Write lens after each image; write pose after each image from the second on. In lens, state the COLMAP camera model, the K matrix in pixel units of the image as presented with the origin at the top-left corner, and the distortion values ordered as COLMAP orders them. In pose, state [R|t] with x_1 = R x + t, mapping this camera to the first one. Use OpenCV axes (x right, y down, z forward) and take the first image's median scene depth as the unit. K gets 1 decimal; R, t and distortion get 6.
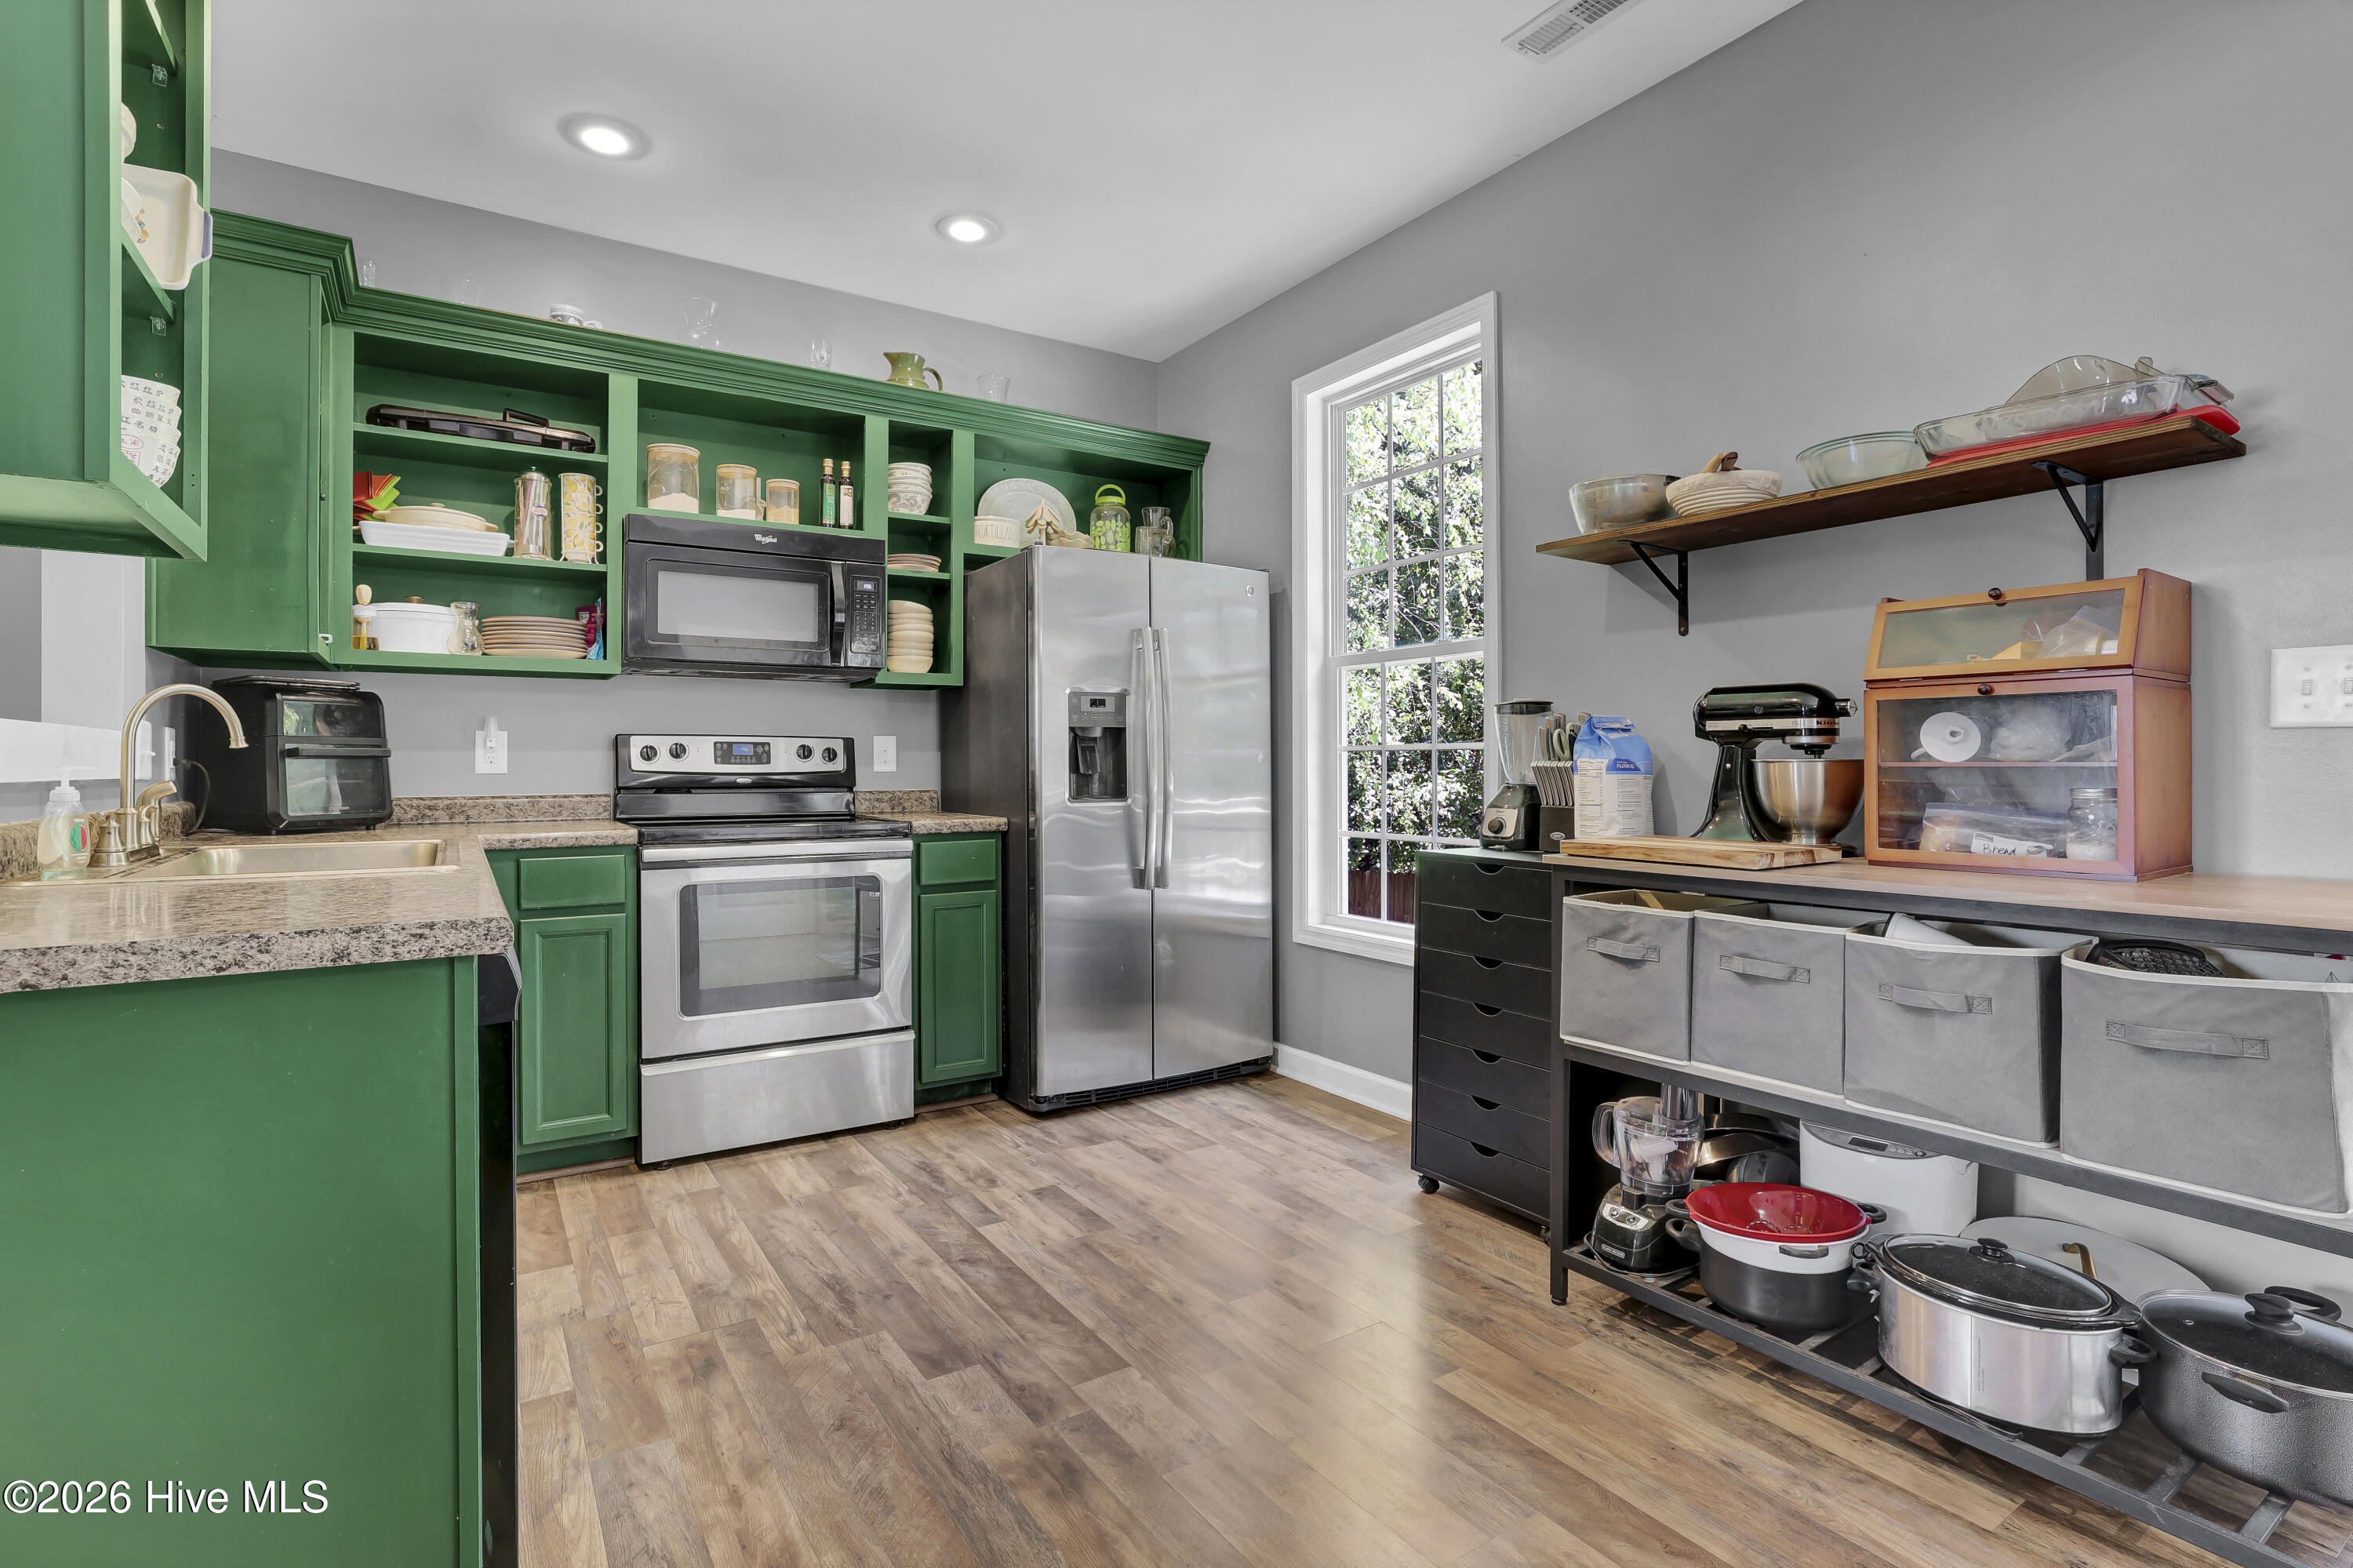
lens RADIAL K [[1113.7, 0, 1170.6], [0, 1113.7, 771.9], [0, 0, 1]] dist [-0.024190, 0.008633]
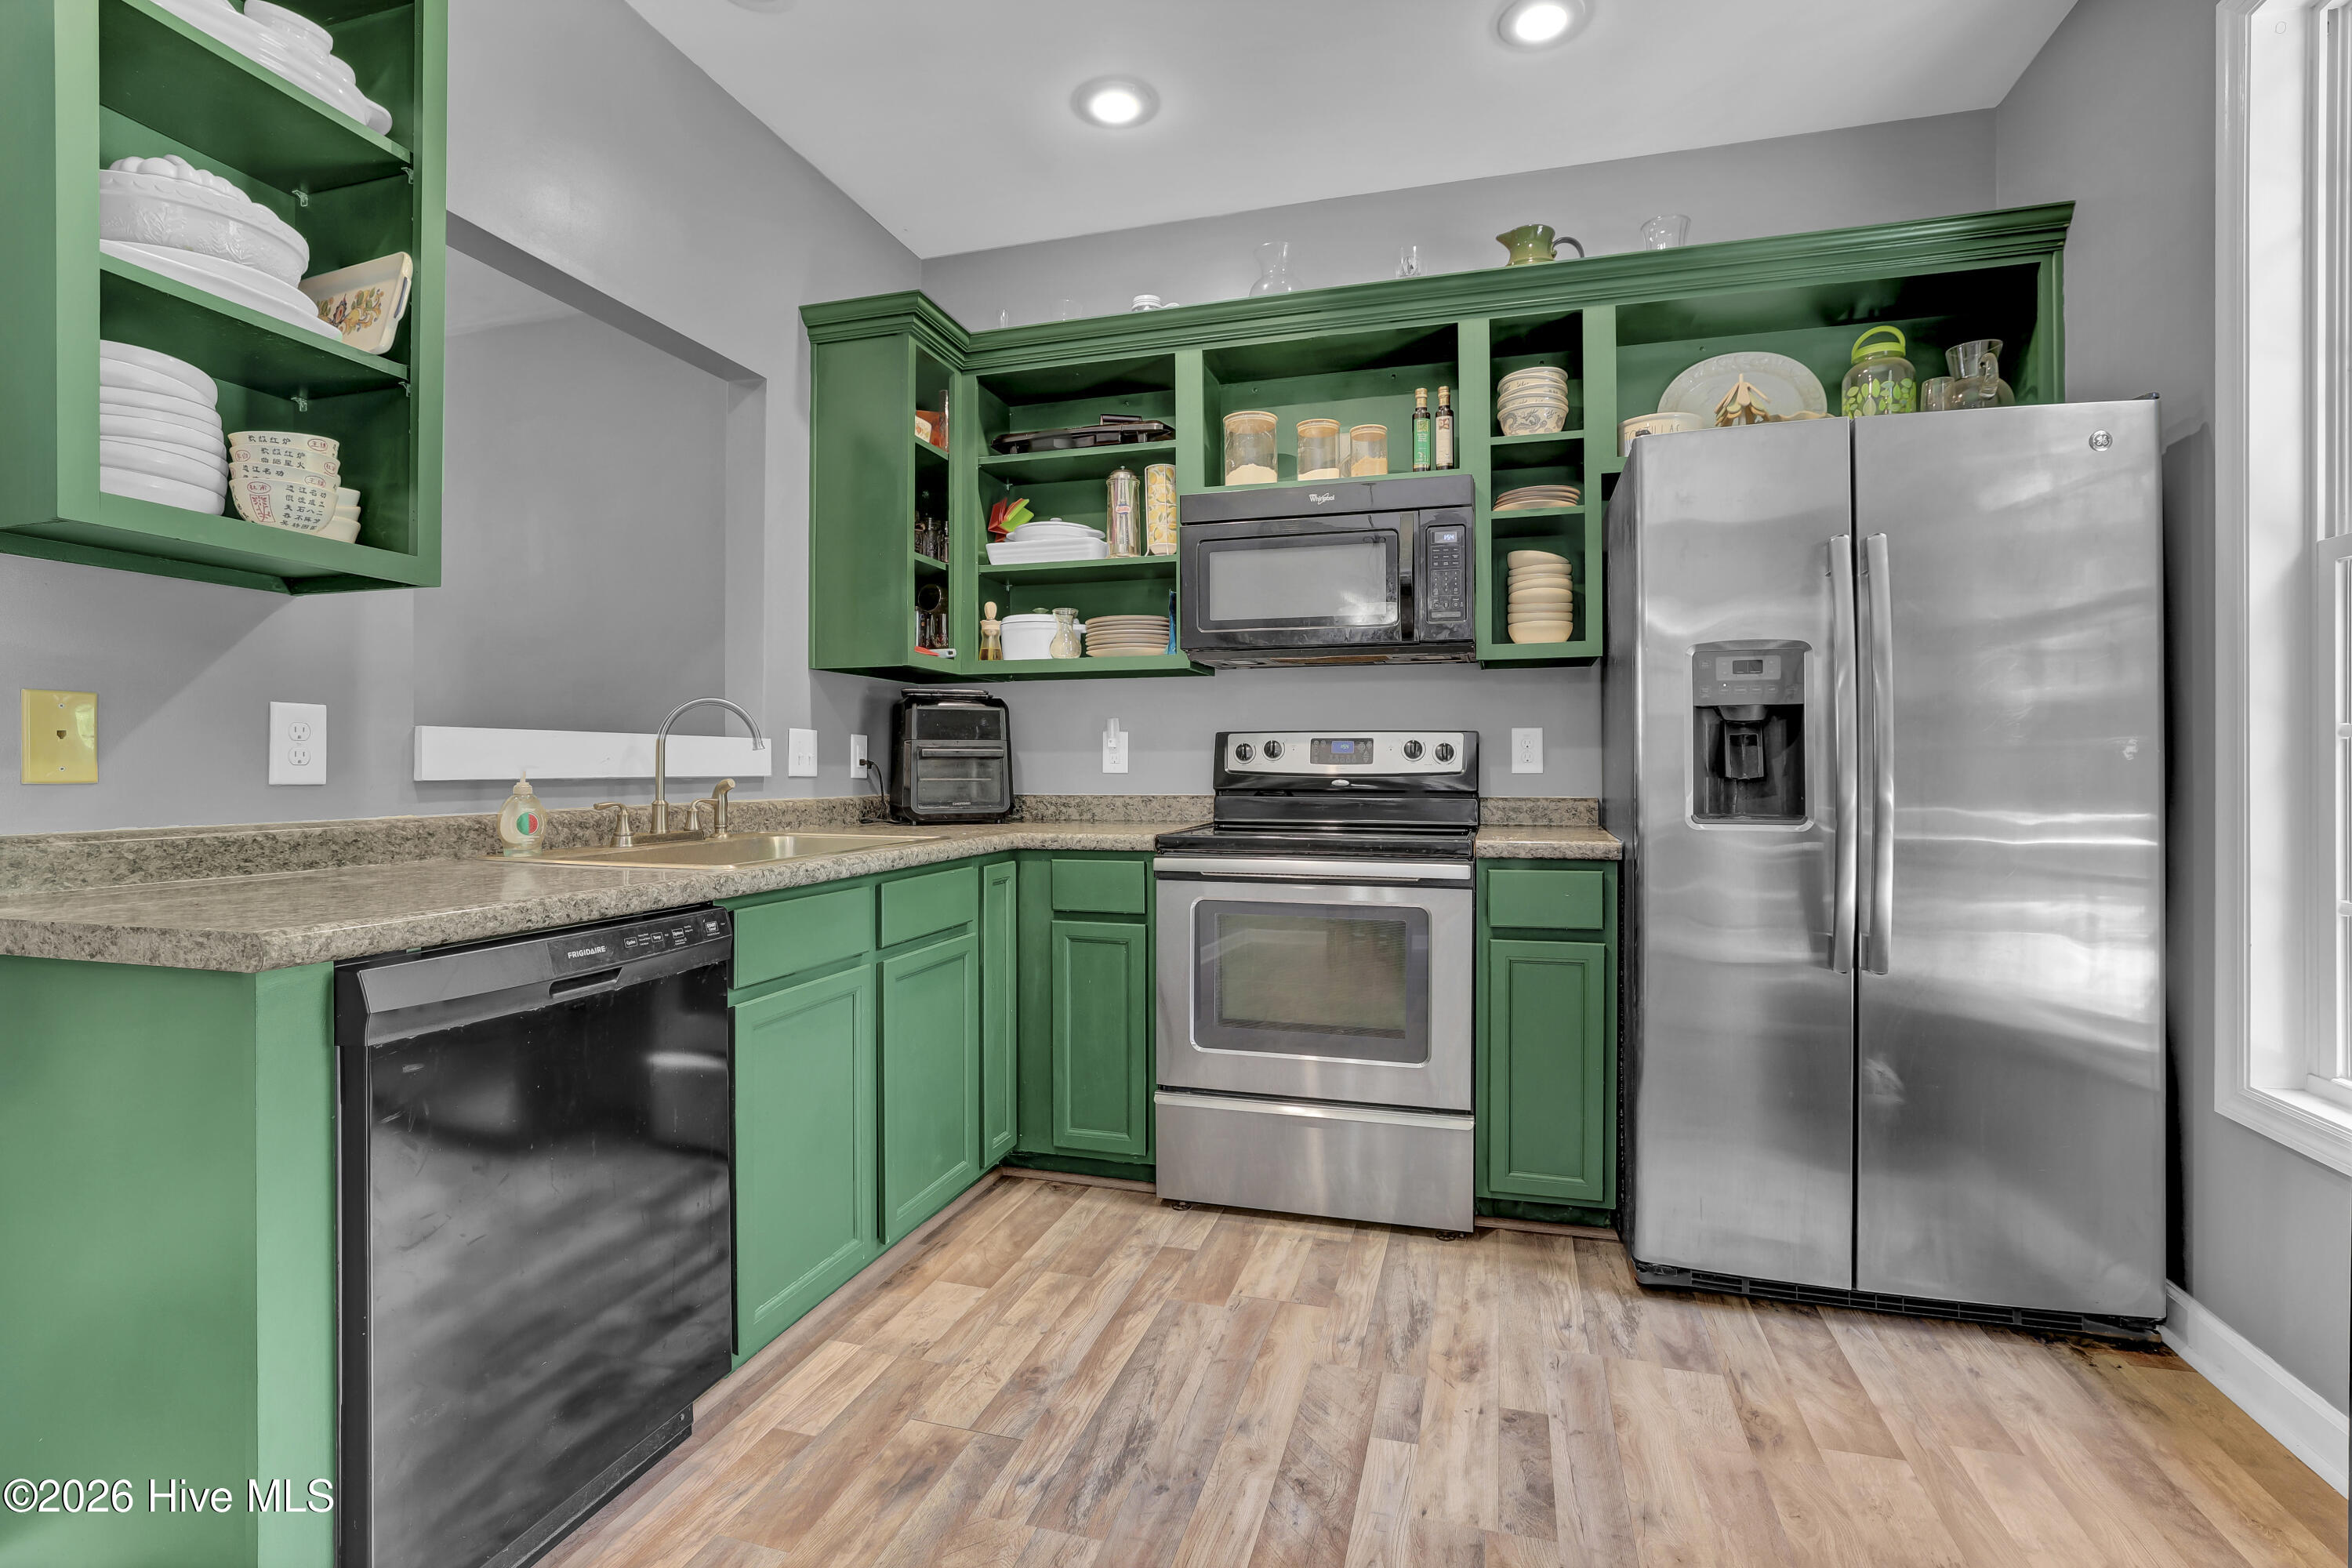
lens RADIAL K [[1113.2, 0, 1173.3], [0, 1113.2, 769.5], [0, 0, 1]] dist [-0.024190, 0.008633]
pose [[0.653292, 0.002859, -0.757101, 0.209568], [-0.004372, 0.999990, 0.000004, -0.002003], [0.757094, 0.003307, 0.653298, 0.366080]]
